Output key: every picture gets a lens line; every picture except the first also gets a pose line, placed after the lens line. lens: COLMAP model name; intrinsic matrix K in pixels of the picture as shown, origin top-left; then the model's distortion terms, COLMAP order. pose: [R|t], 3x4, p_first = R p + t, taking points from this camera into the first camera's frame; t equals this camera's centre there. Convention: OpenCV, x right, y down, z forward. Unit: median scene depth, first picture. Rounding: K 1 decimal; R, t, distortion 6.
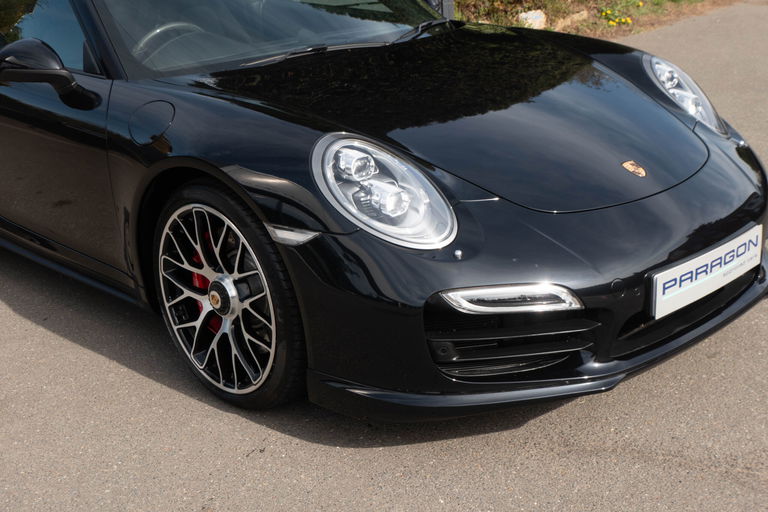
lens RADIAL K [[1101.1, 0, 389.1], [0, 1101.1, 252.0], [0, 0, 1]] dist [-0.026132, 0.000000]
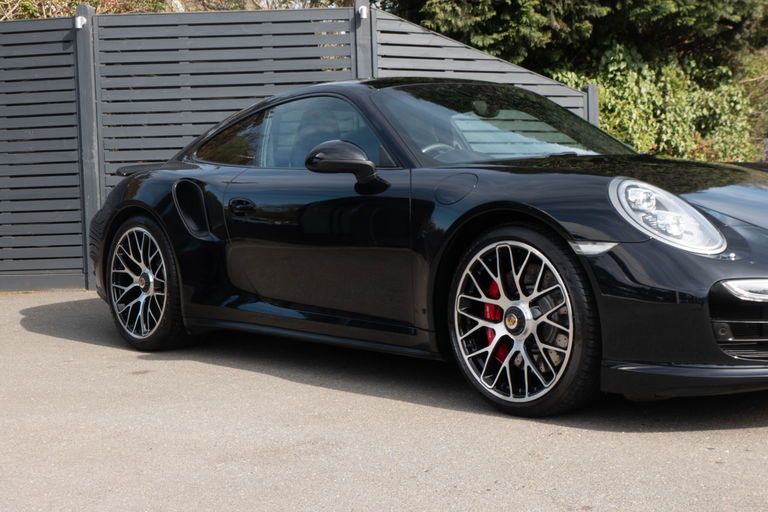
lens RADIAL K [[1175.6, 0, 409.6], [0, 1175.6, 234.3], [0, 0, 1]] dist [-0.018138, 0.000000]
pose [[0.999083, 0.021642, -0.036951, -0.231380], [-0.031215, 0.958781, -0.282427, 0.331491], [0.029315, 0.283322, 0.958577, -0.287108]]
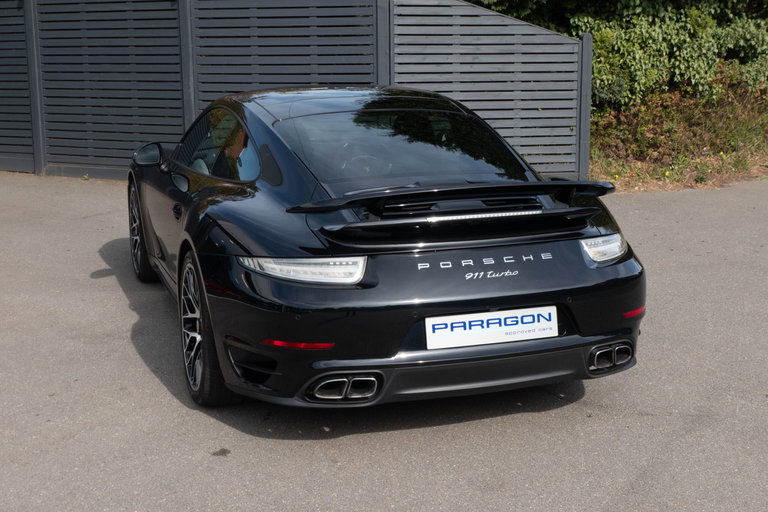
lens RADIAL K [[1101.1, 0, 387.7], [0, 1101.1, 250.6], [0, 0, 1]] dist [-0.026132, 0.000000]
pose [[0.948952, 0.100952, -0.298829, 0.636970], [-0.137998, 0.984794, -0.105535, 0.198873], [0.283631, 0.141385, 0.948453, -0.811288]]
